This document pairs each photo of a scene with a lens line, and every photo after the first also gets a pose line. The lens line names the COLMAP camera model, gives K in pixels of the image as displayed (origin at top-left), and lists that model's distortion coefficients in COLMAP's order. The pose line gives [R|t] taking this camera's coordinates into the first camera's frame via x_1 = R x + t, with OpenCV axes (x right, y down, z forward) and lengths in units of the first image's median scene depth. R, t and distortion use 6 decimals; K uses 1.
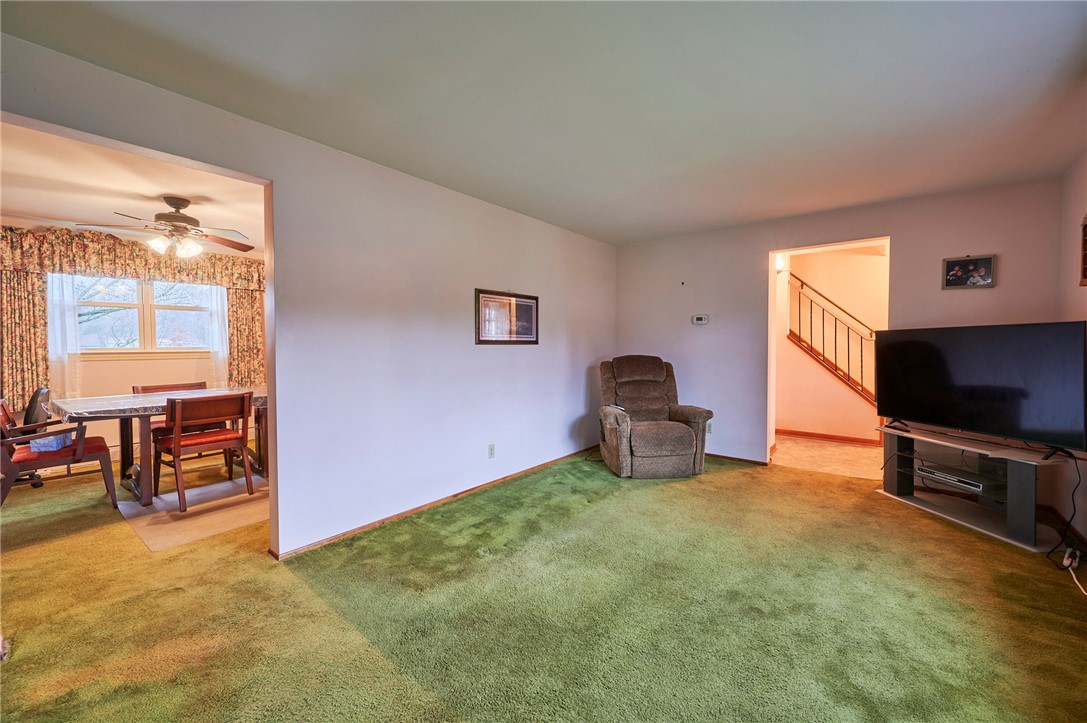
lens RADIAL K [[425.3, 0, 543.0], [0, 425.3, 356.2], [0, 0, 1]] dist [-0.004284, 0.000423]
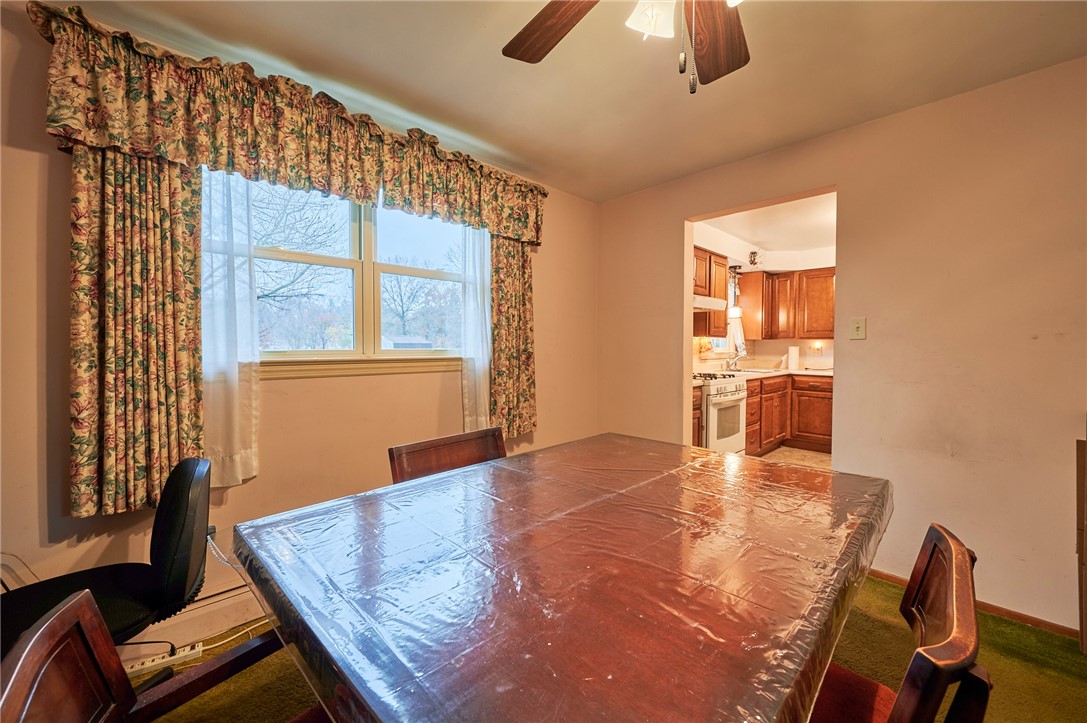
lens RADIAL K [[425.3, 0, 540.8], [0, 425.3, 356.9], [0, 0, 1]] dist [-0.004284, 0.000423]
pose [[0.990794, 0.009771, -0.135024, -0.772353], [-0.010217, 0.999944, -0.002612, -0.015133], [0.134991, 0.003968, 0.990839, 0.623829]]
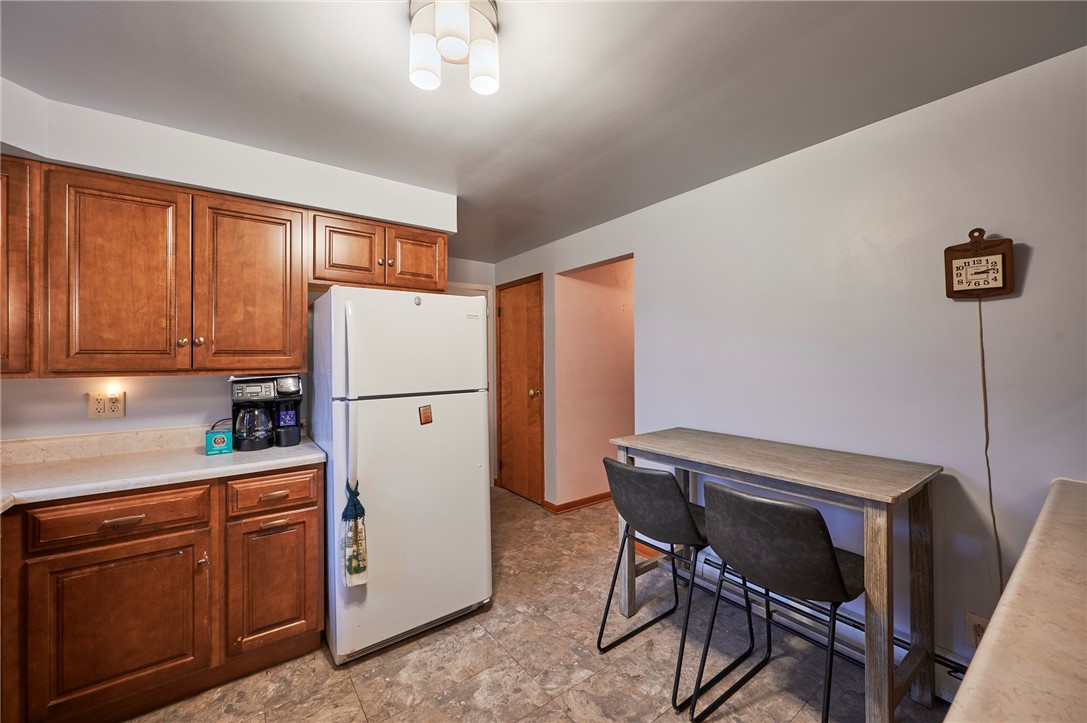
lens RADIAL K [[425.3, 0, 544.8], [0, 425.3, 355.5], [0, 0, 1]] dist [-0.004284, 0.000423]
pose [[0.258048, 0.012012, 0.966057, -0.437736], [0.033968, 0.999192, -0.021497, -0.076152], [-0.965535, 0.038362, 0.257431, 1.448706]]
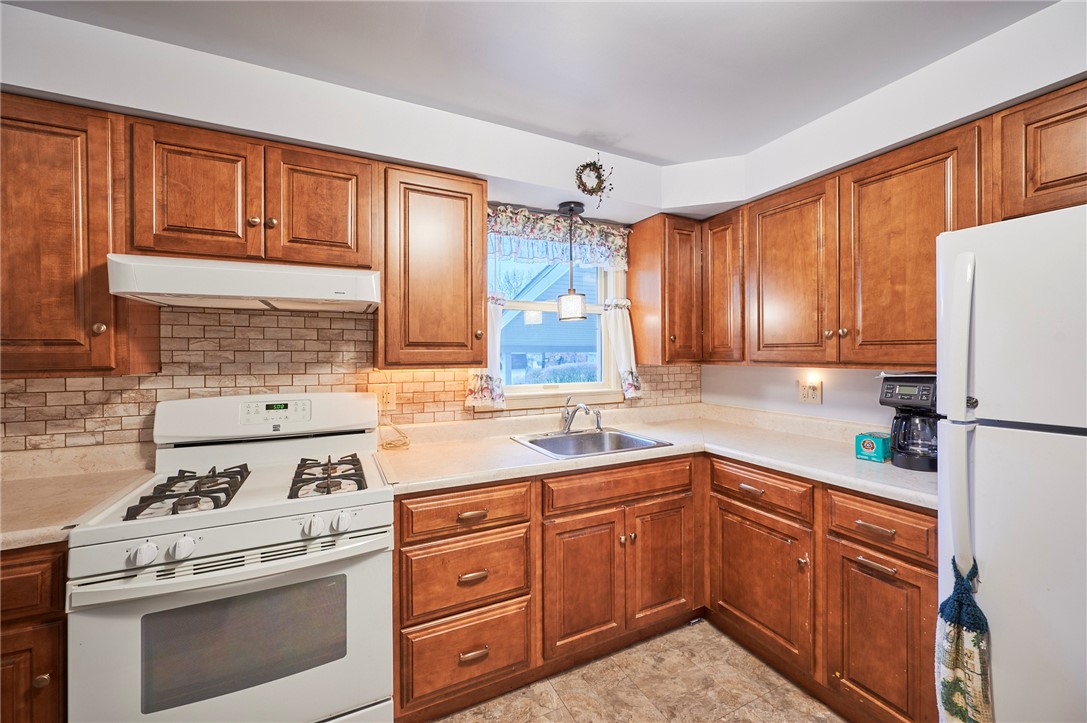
lens RADIAL K [[425.3, 0, 546.8], [0, 425.3, 354.3], [0, 0, 1]] dist [-0.004284, 0.000423]
pose [[0.905396, 0.001982, -0.424564, -0.170089], [-0.012012, 0.999708, -0.020949, -0.079649], [0.424398, 0.024067, 0.905156, 1.415406]]
